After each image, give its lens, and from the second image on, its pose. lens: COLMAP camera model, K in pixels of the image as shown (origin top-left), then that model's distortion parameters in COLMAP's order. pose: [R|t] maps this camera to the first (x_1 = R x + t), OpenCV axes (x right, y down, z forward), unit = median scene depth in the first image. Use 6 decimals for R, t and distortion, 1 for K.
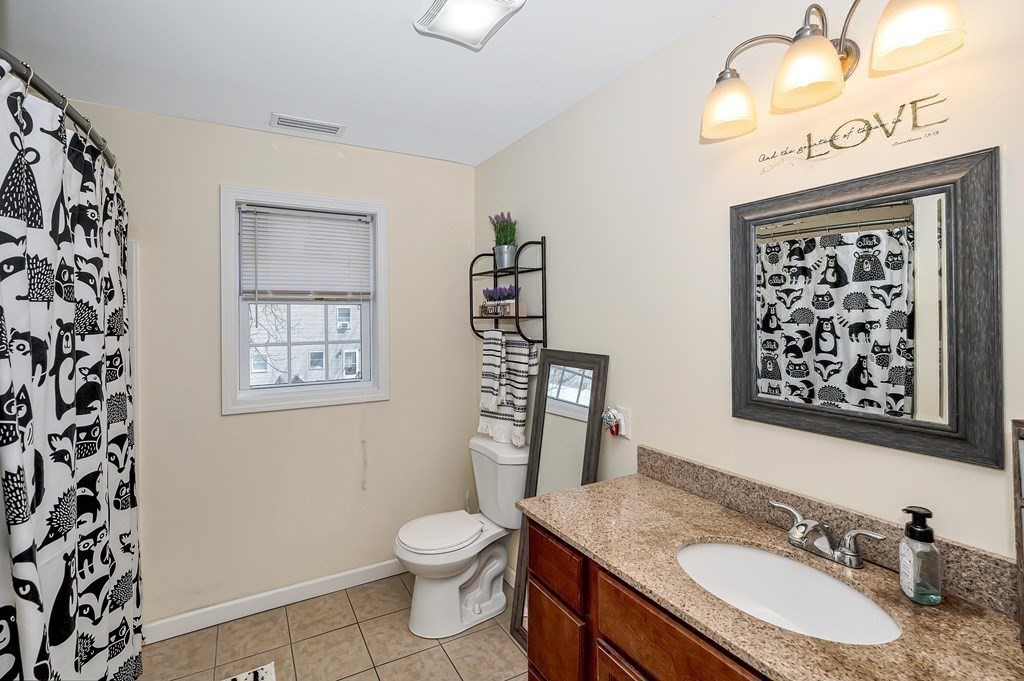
lens RADIAL K [[415.8, 0, 484.5], [0, 415.8, 322.5], [0, 0, 1]] dist [-0.002284, -0.000333]
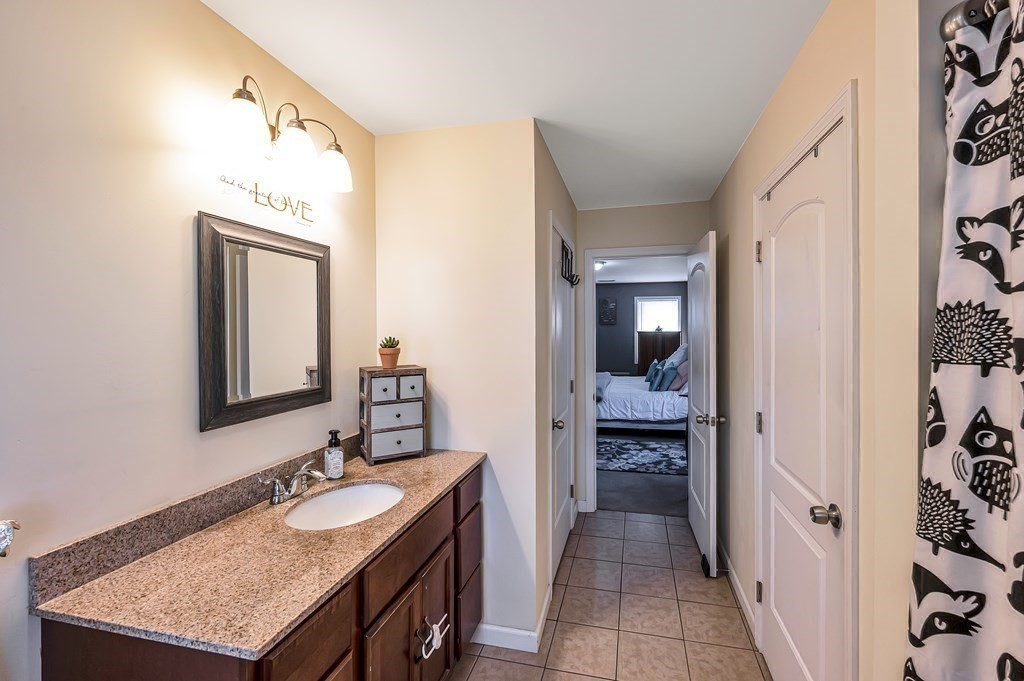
lens RADIAL K [[415.8, 0, 511.0], [0, 415.8, 336.5], [0, 0, 1]] dist [-0.002284, -0.000333]
pose [[-0.698364, -0.050879, 0.713932, -0.861879], [-0.028684, 0.998658, 0.043112, -0.089322], [-0.715168, 0.009629, -0.698886, 1.721248]]
